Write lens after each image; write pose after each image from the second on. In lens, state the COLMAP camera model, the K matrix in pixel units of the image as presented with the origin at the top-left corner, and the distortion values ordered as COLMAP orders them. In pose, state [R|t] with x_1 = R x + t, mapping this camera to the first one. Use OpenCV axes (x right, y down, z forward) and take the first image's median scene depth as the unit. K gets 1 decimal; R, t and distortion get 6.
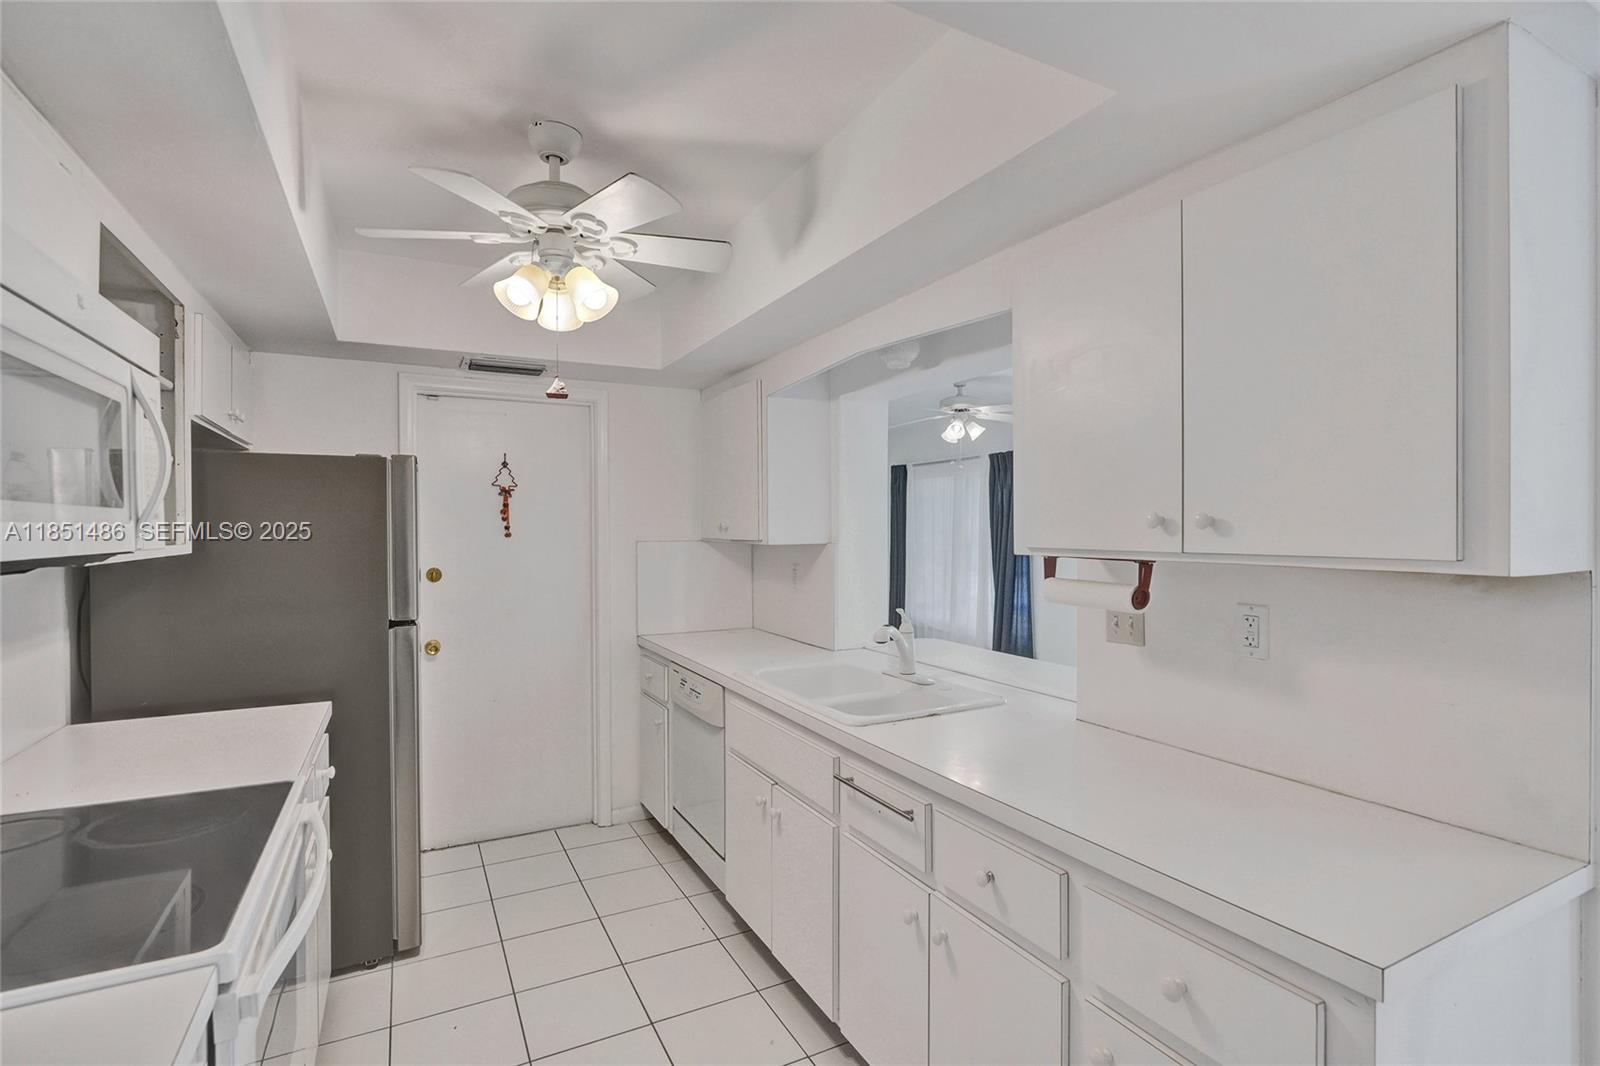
lens RADIAL K [[784.0, 0, 810.9], [0, 784.0, 535.8], [0, 0, 1]] dist [-0.006080, 0.000475]
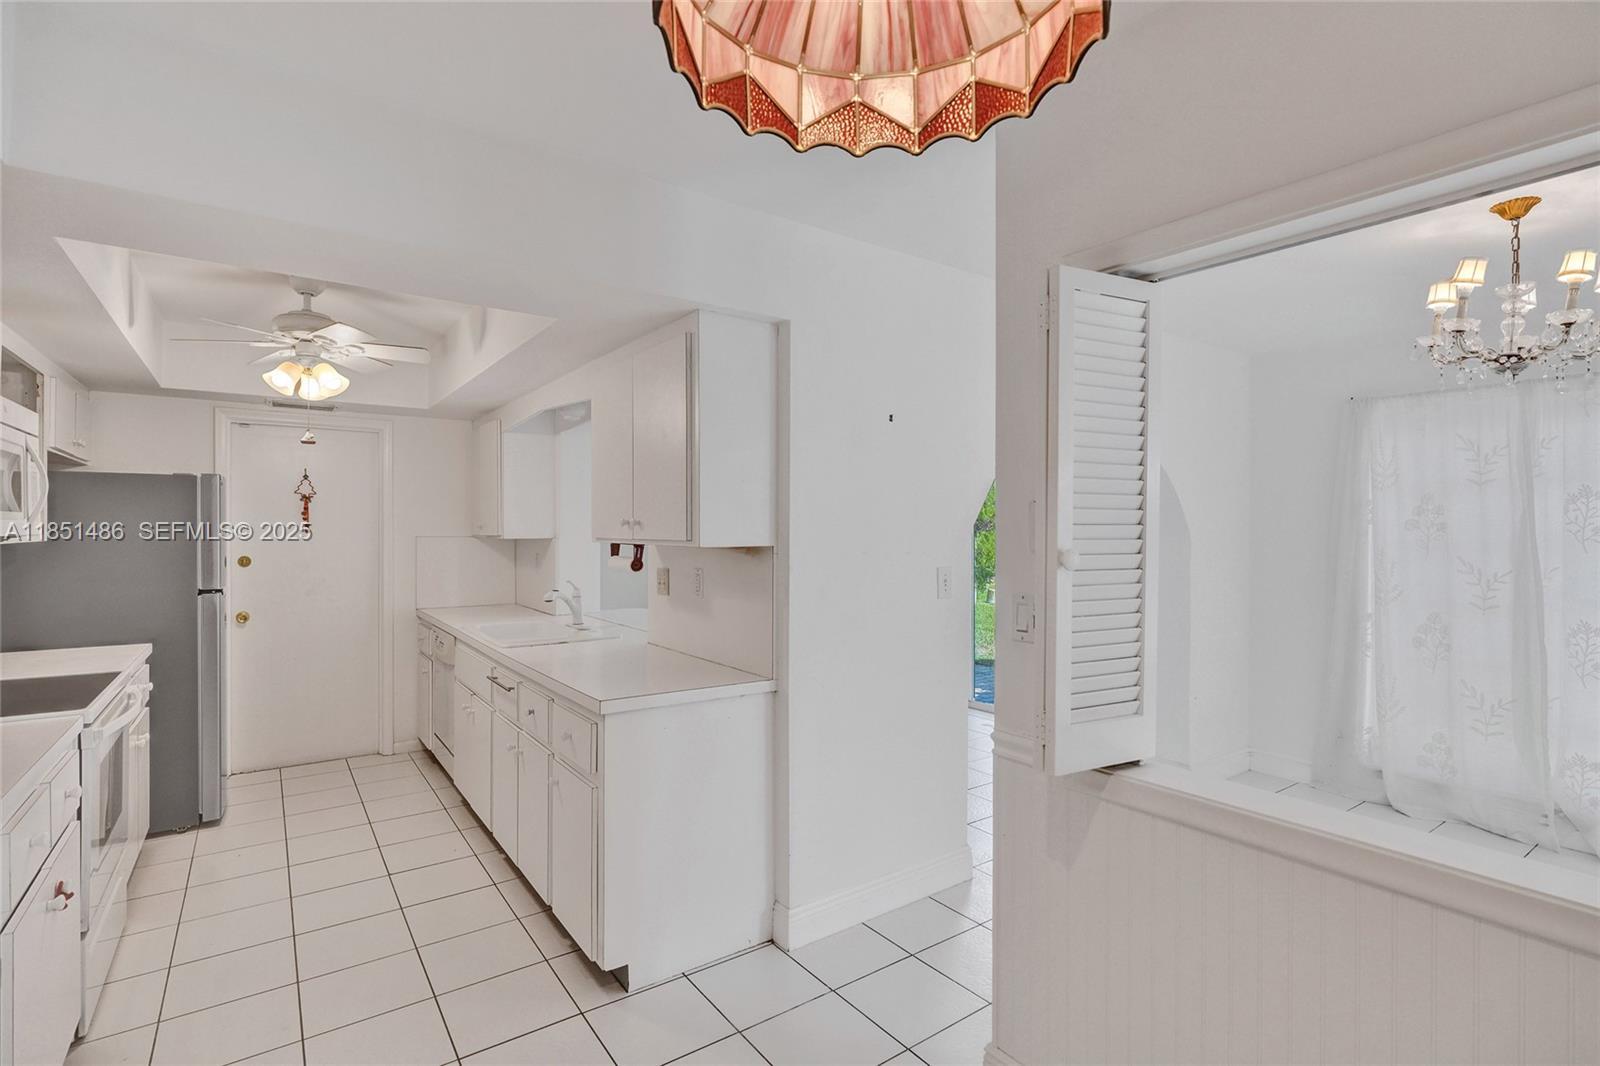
lens RADIAL K [[779.2, 0, 800.0], [0, 779.2, 533.0], [0, 0, 1]] dist [0.001642, 0.001110]
pose [[0.991837, 0.004255, 0.127439, 0.368034], [-0.003465, 0.999973, -0.006424, 0.010169], [-0.127463, 0.005930, 0.991826, -0.552713]]
